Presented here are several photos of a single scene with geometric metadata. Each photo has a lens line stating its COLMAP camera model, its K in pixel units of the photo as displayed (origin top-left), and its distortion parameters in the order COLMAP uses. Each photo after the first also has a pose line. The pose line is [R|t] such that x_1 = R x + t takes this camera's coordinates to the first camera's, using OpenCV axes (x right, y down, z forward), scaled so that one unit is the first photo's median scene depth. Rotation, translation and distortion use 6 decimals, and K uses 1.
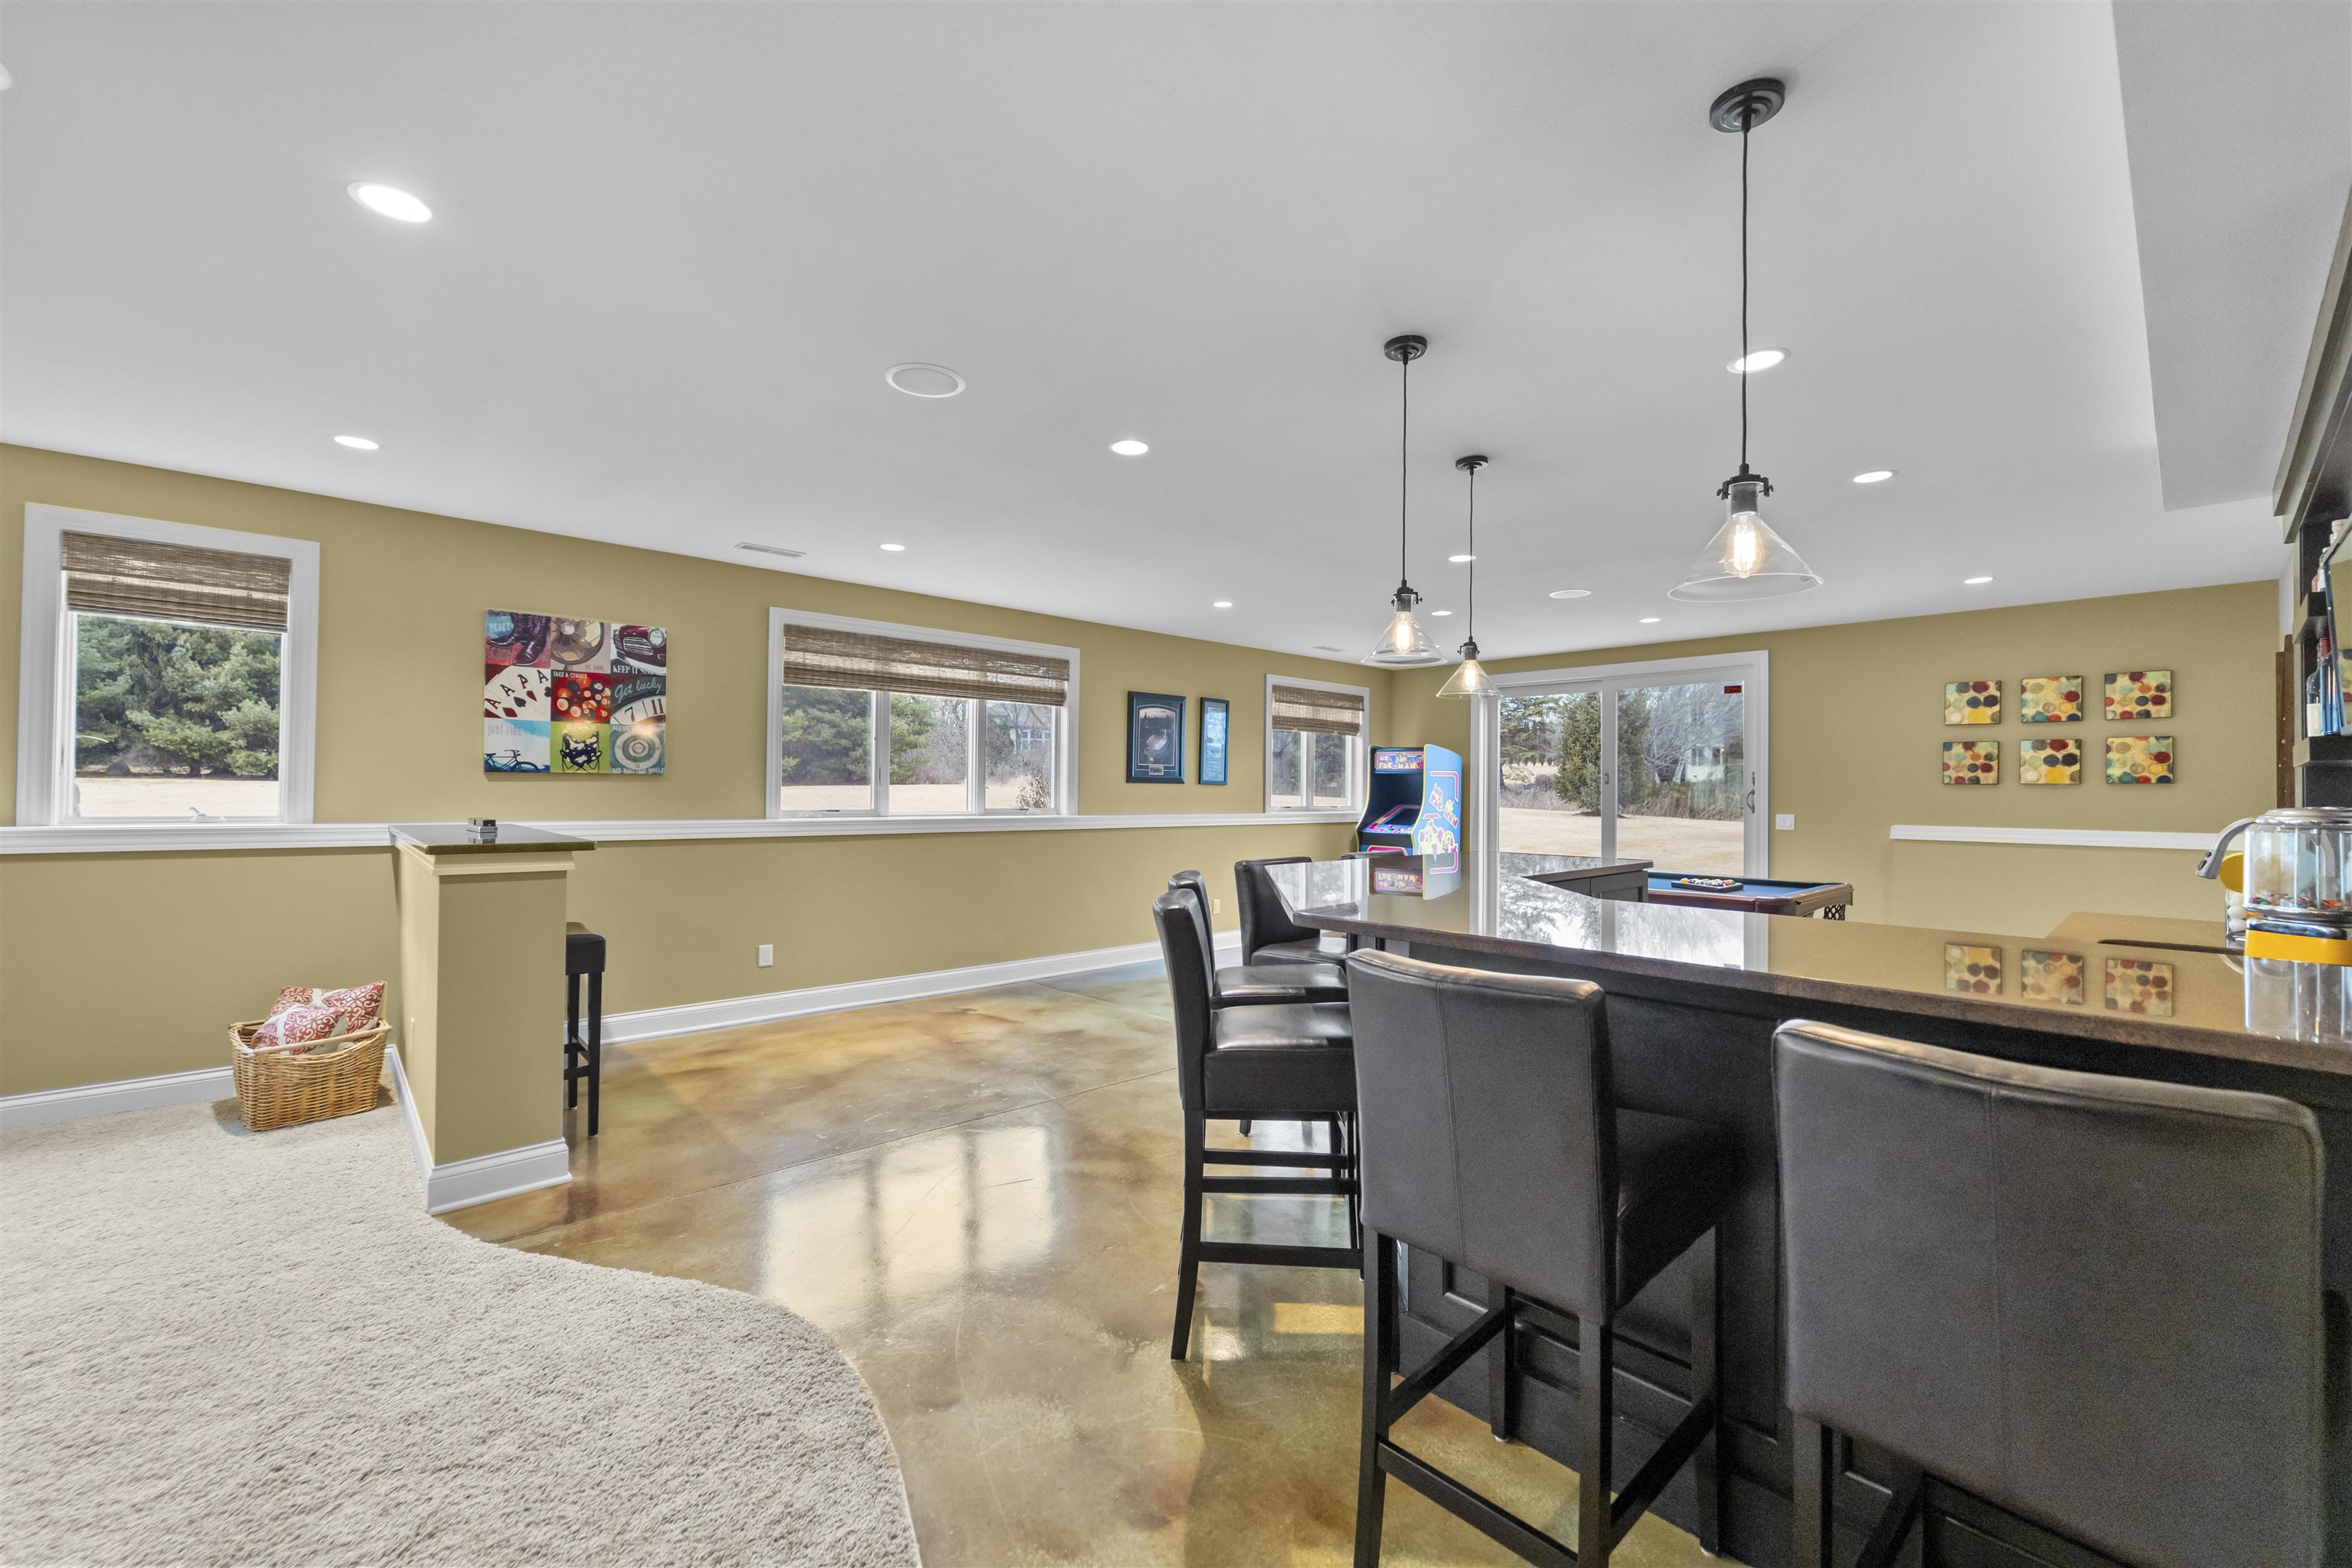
lens RADIAL K [[942.0, 0, 1184.4], [0, 942.0, 778.6], [0, 0, 1]] dist [0.004269, -0.002381]
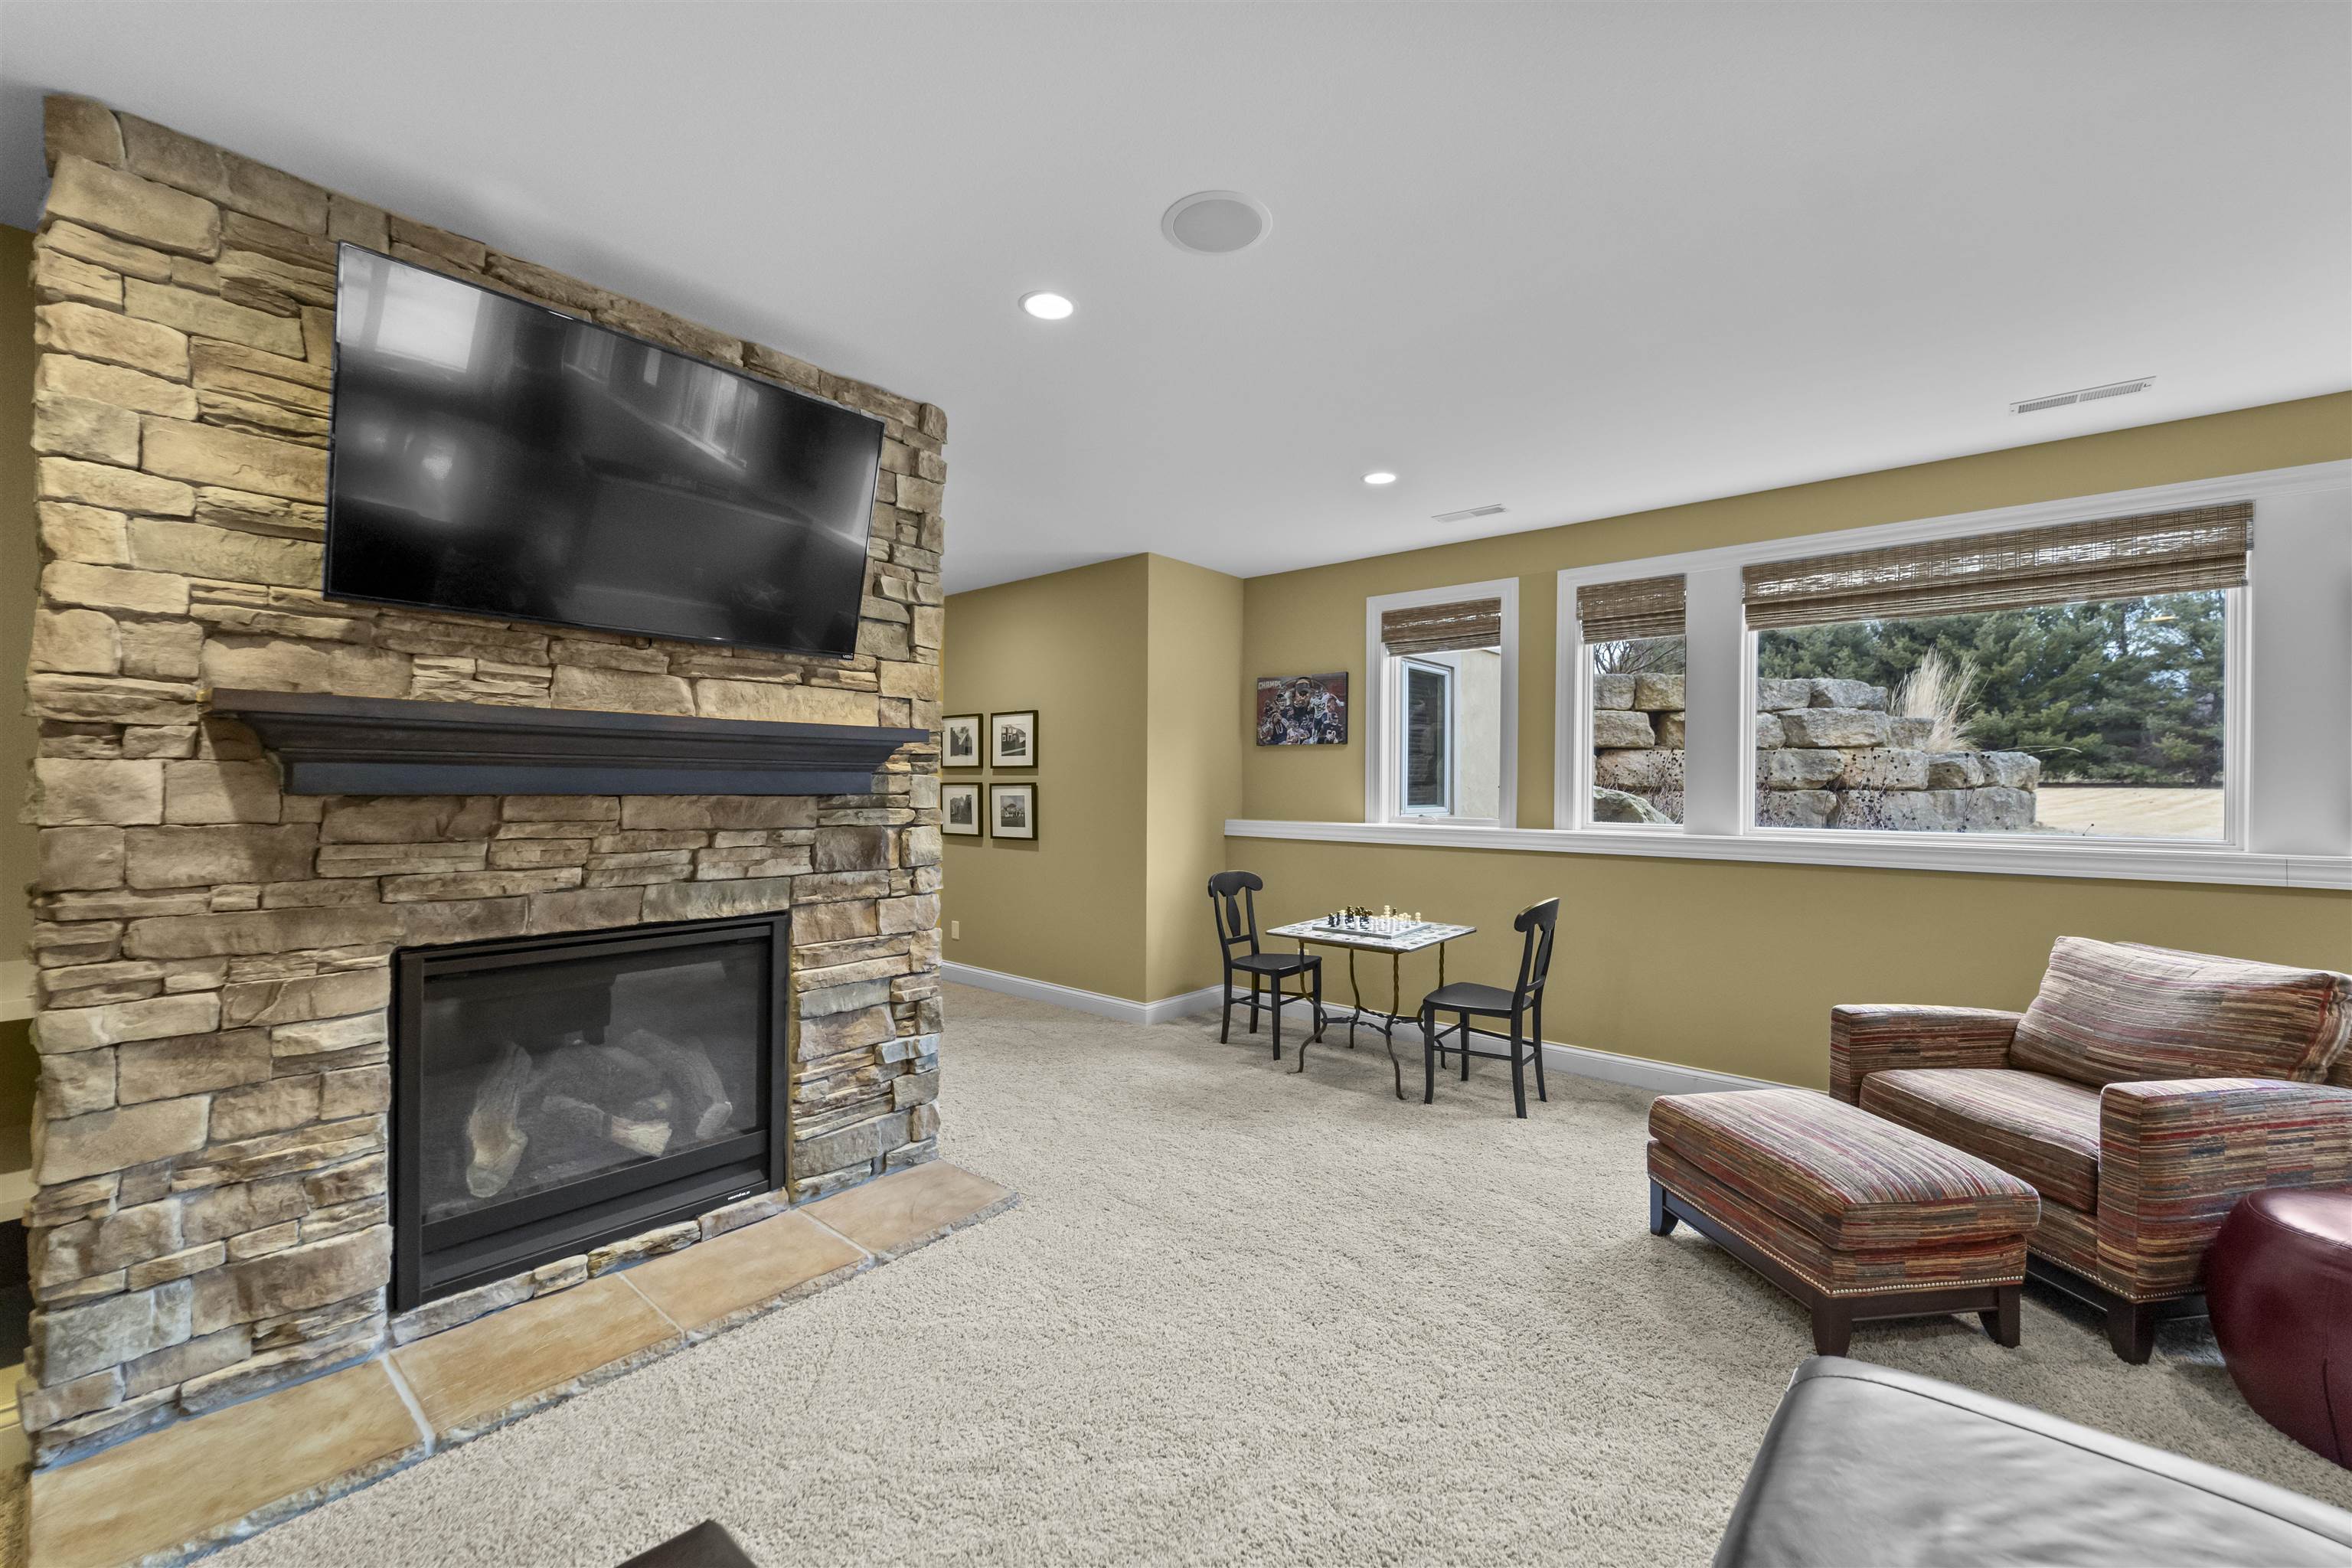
lens RADIAL K [[942.0, 0, 1166.2], [0, 942.0, 785.8], [0, 0, 1]] dist [0.004269, -0.002381]
pose [[0.116062, -0.008851, -0.993202, -0.389274], [0.011429, 0.999906, -0.007576, -0.010433], [0.993176, -0.010472, 0.116153, -0.147921]]
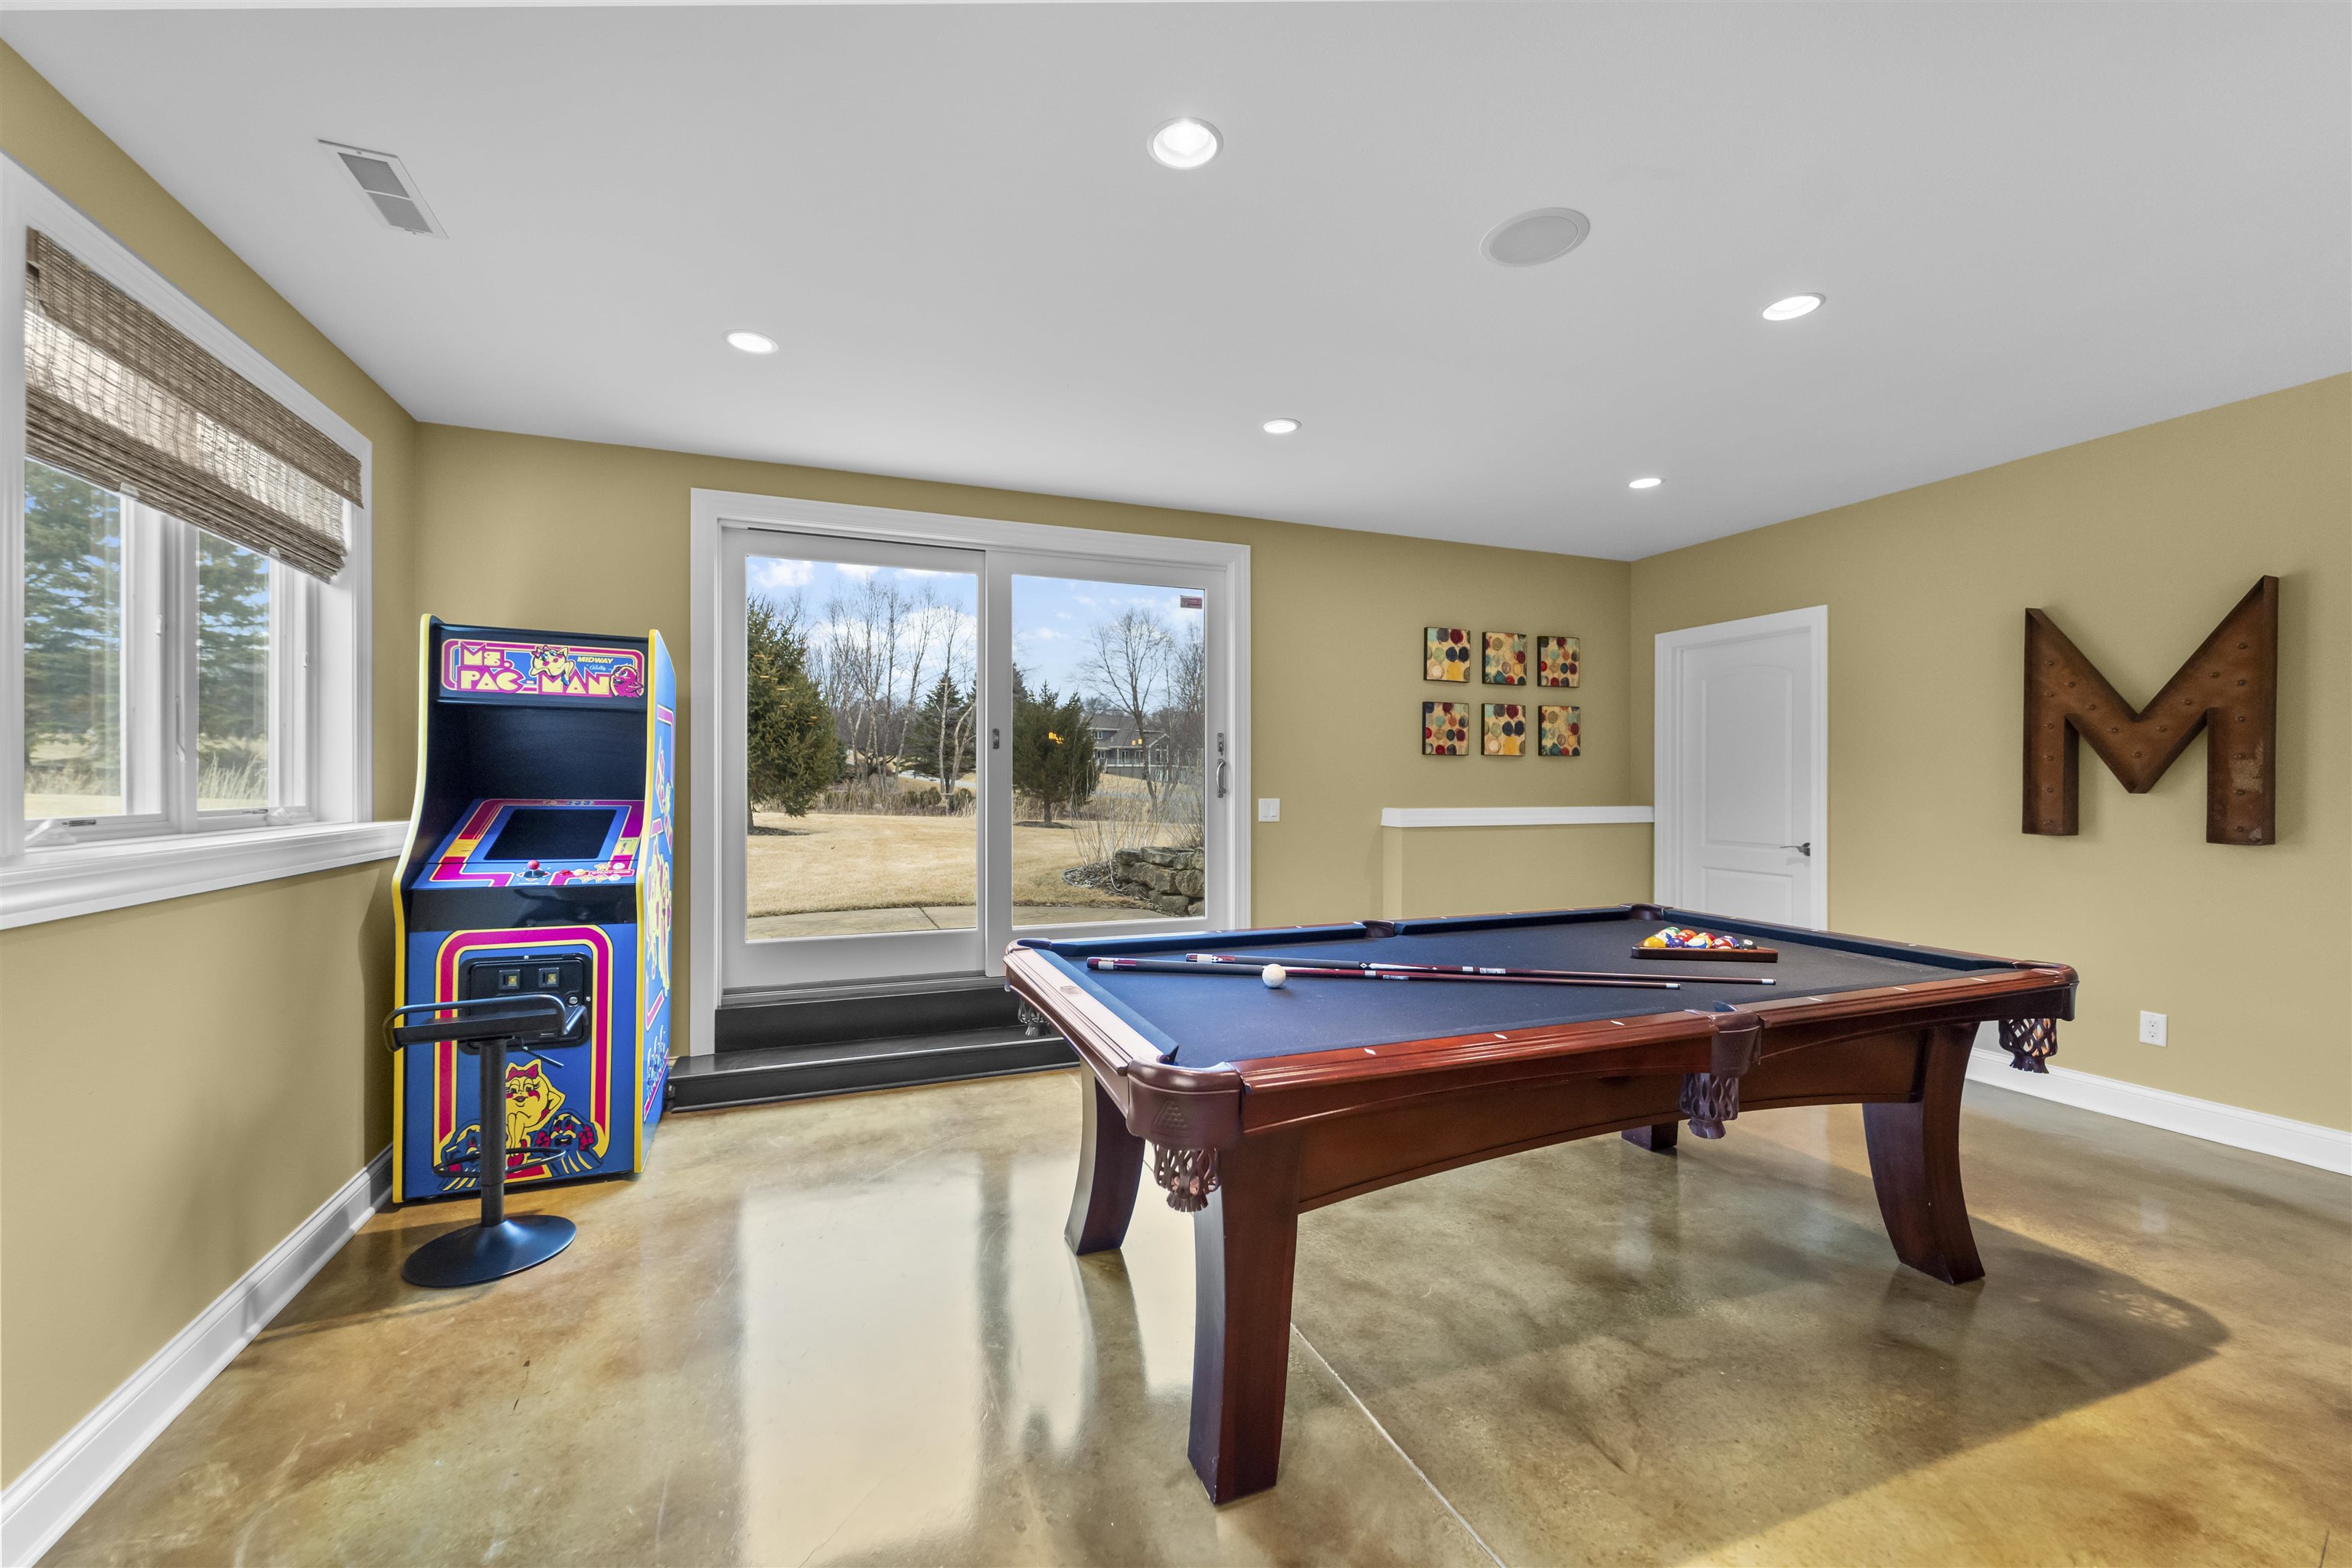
lens RADIAL K [[942.0, 0, 1169.6], [0, 942.0, 782.4], [0, 0, 1]] dist [0.004269, -0.002381]
pose [[0.377117, -0.010721, 0.926104, -0.007592], [-0.010958, 0.999811, 0.016036, 0.019994], [-0.926101, -0.016196, 0.376928, 0.958327]]
